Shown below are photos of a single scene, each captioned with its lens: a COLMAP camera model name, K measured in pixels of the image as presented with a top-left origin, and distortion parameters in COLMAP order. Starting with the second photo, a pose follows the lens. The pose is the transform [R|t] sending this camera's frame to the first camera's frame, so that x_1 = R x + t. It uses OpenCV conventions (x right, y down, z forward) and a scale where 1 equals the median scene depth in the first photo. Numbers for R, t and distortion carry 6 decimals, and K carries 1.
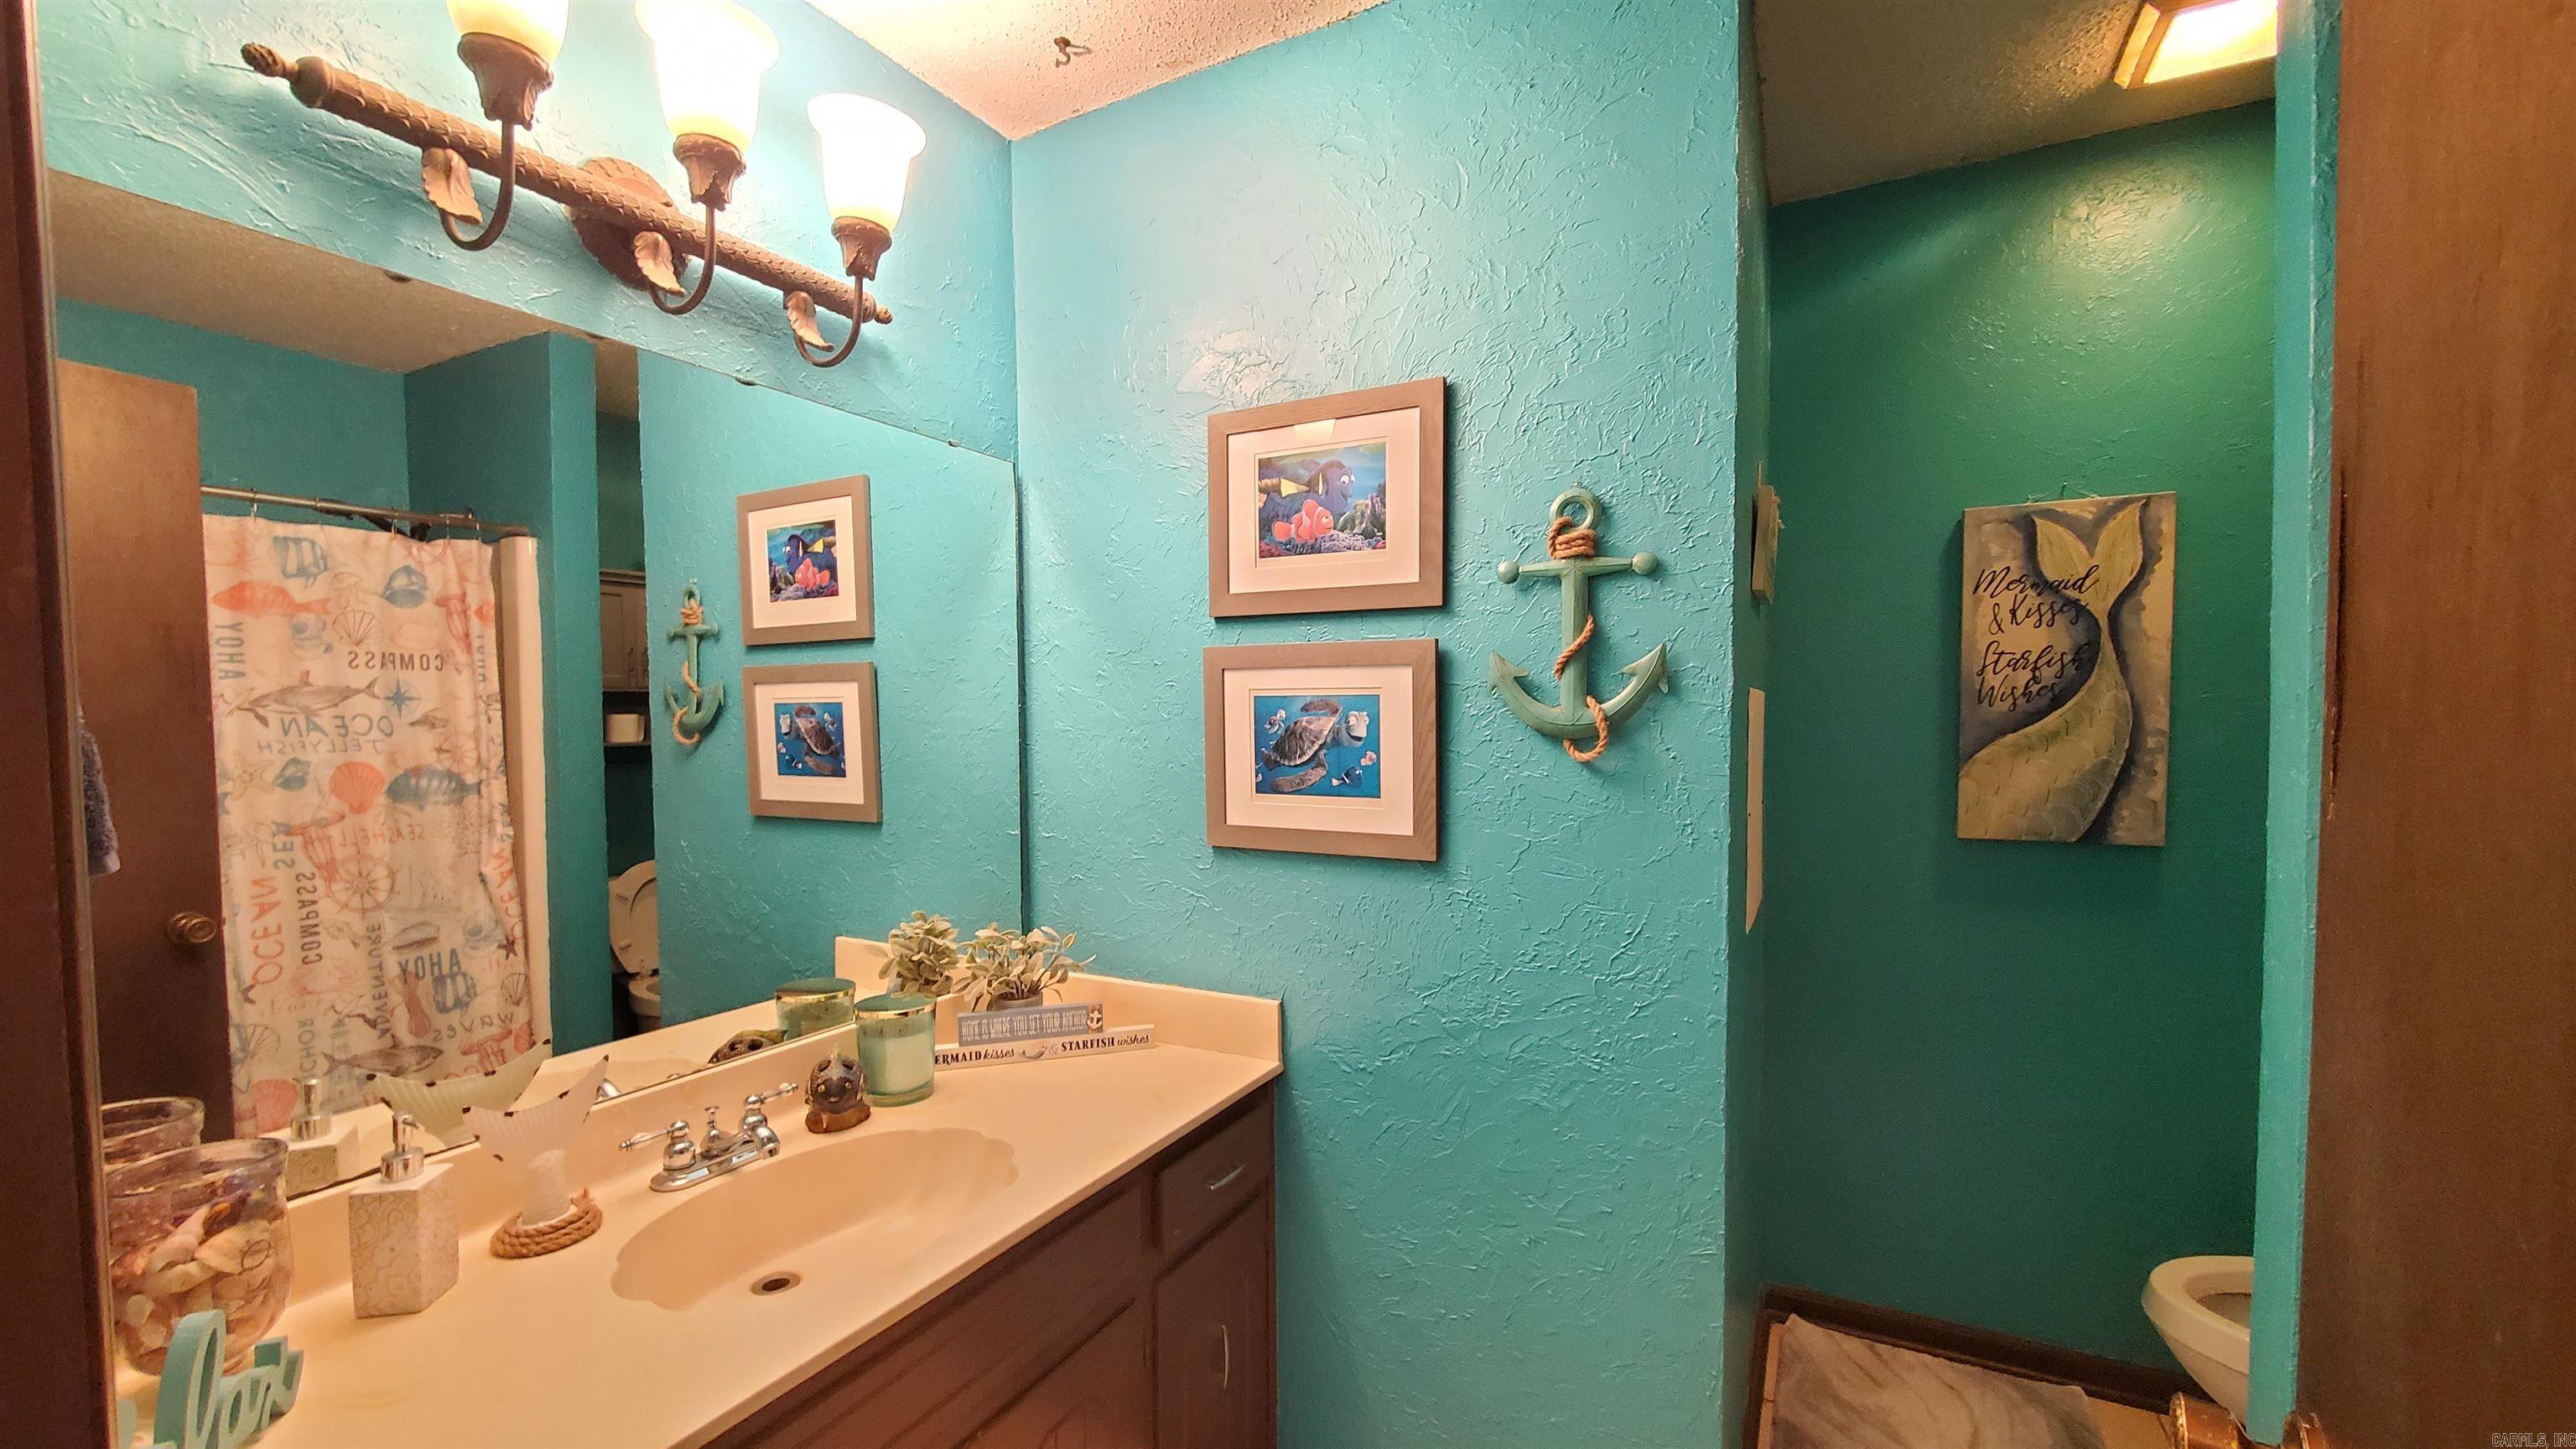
lens RADIAL K [[1026.8, 0, 1267.0], [0, 1026.8, 760.1], [0, 0, 1]] dist [0.001611, -0.003961]
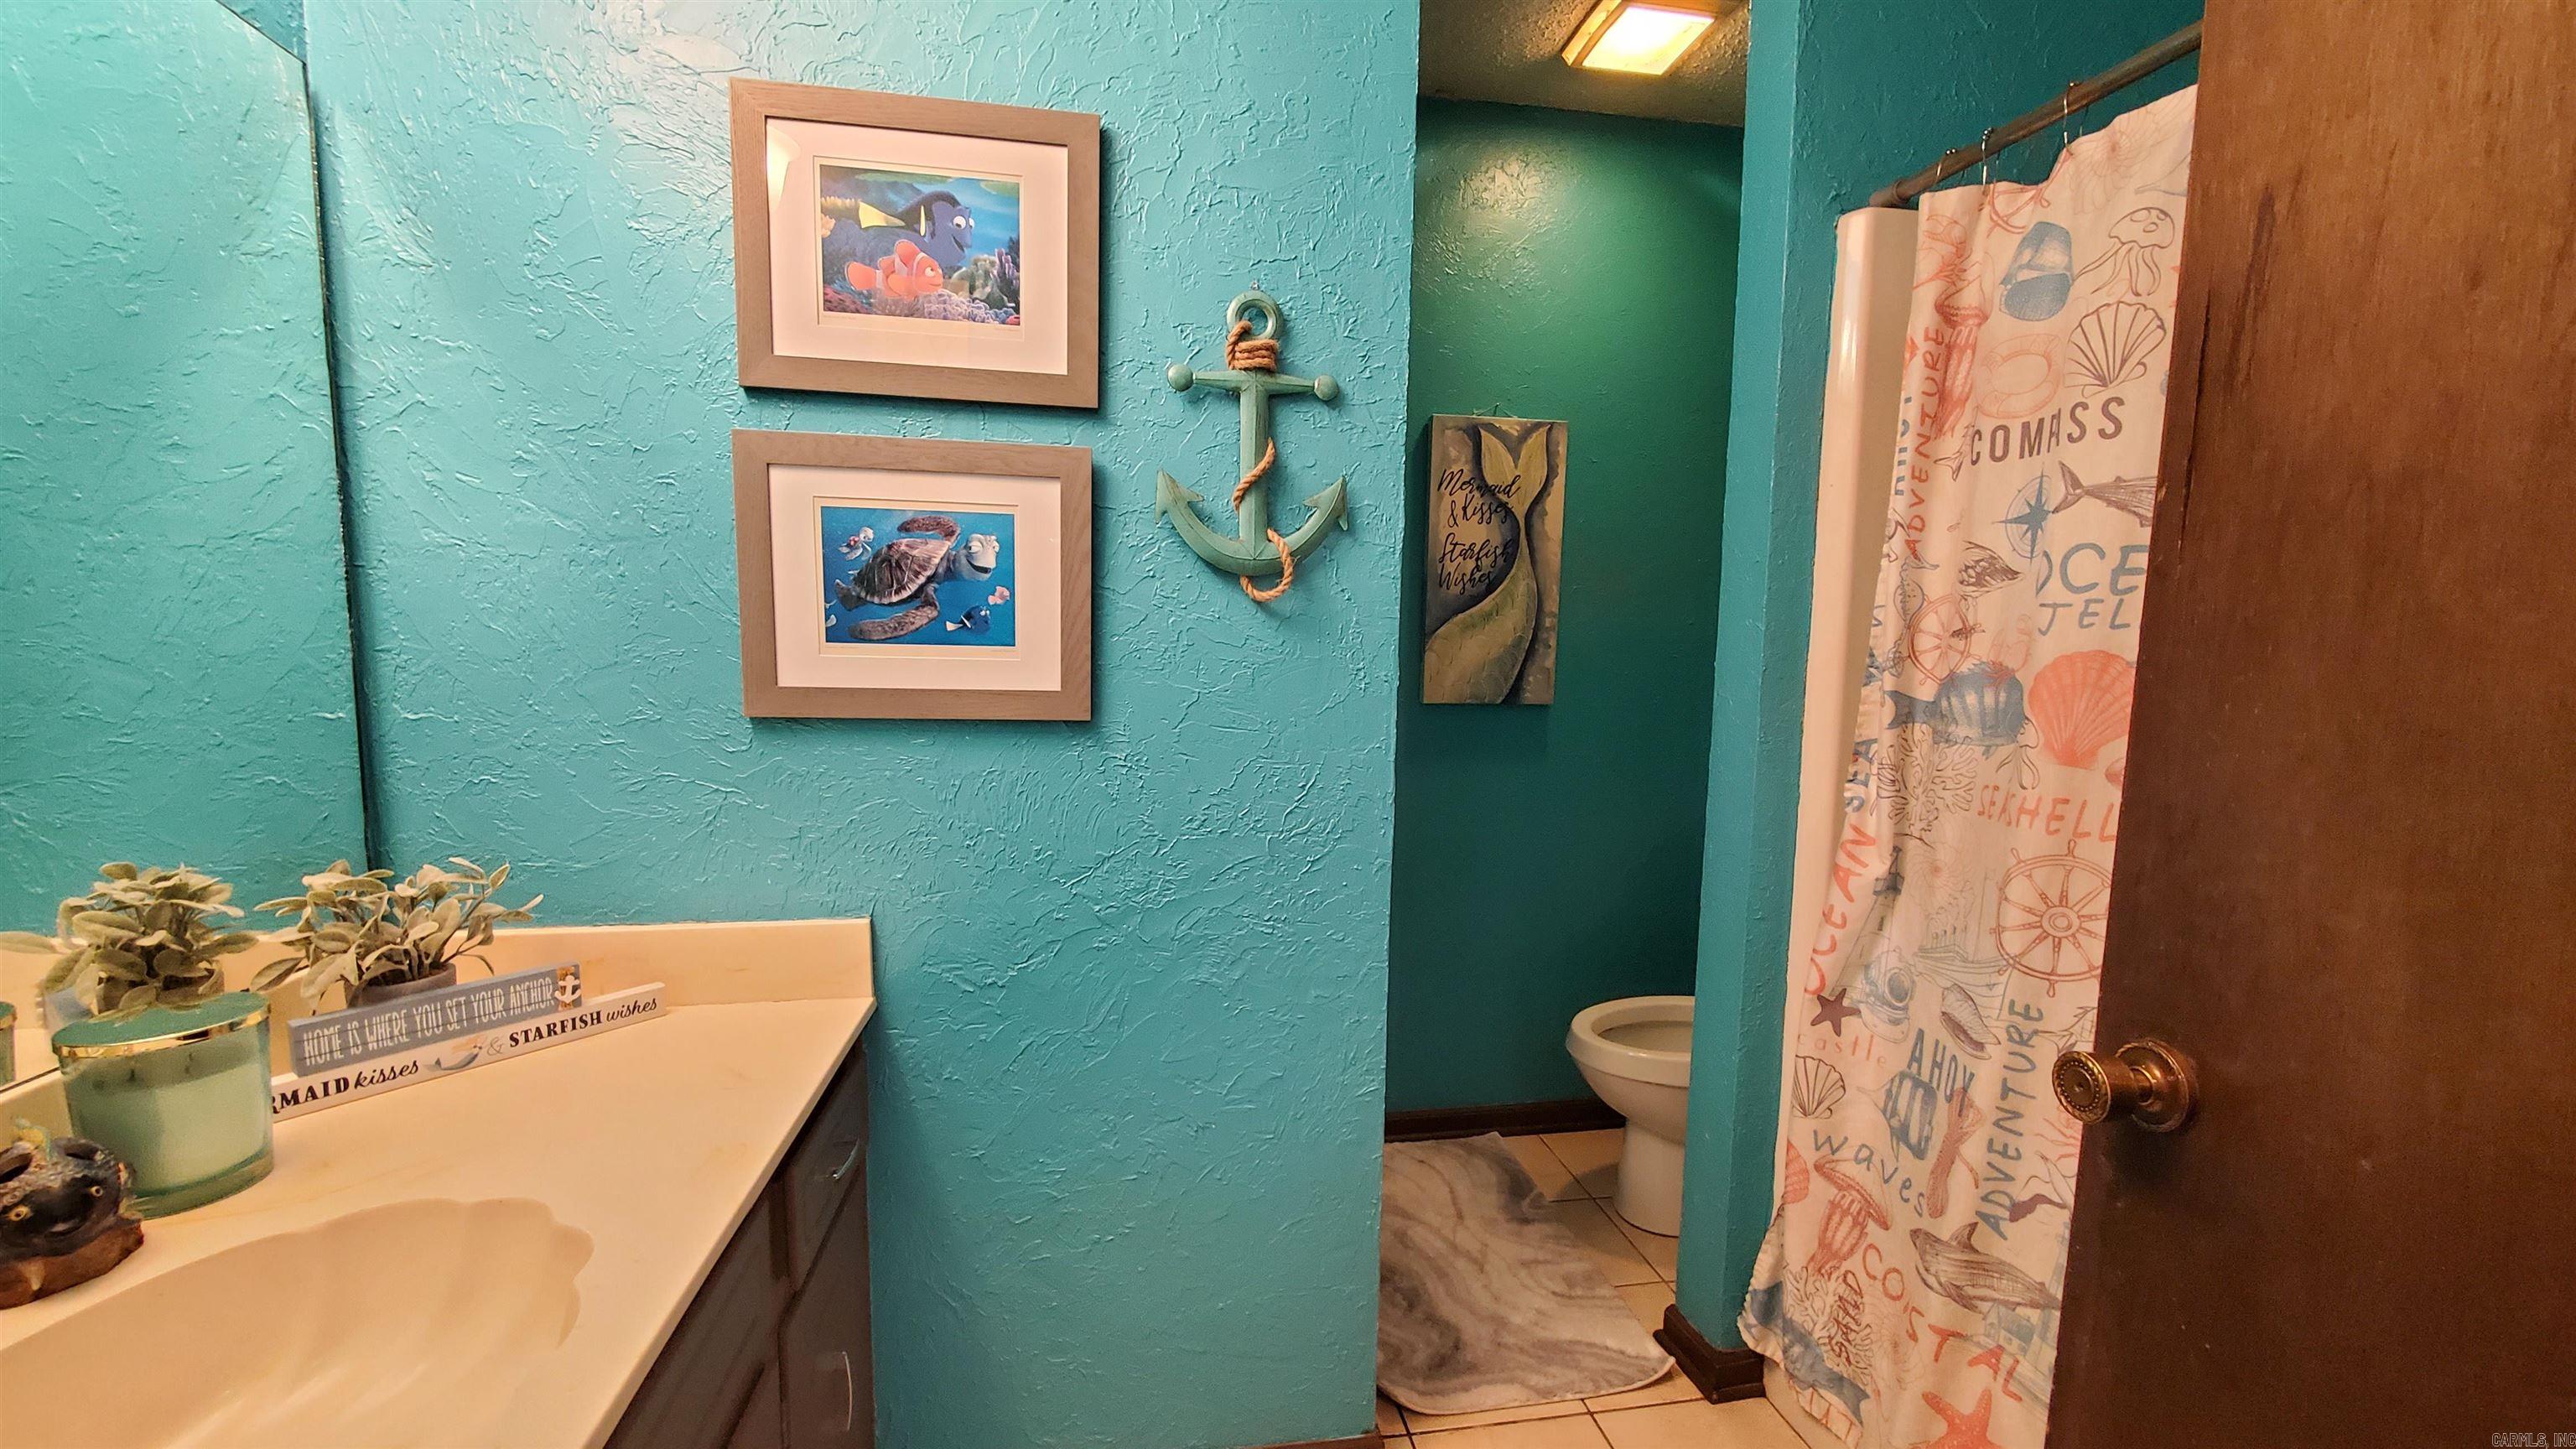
lens RADIAL K [[1026.4, 0, 1274.0], [0, 1026.4, 760.7], [0, 0, 1]] dist [-0.000791, -0.000490]
pose [[0.787383, -0.049744, 0.614454, -0.210763], [0.002712, 0.997009, 0.077239, 0.060066], [-0.616458, -0.059150, 0.785163, 0.225460]]
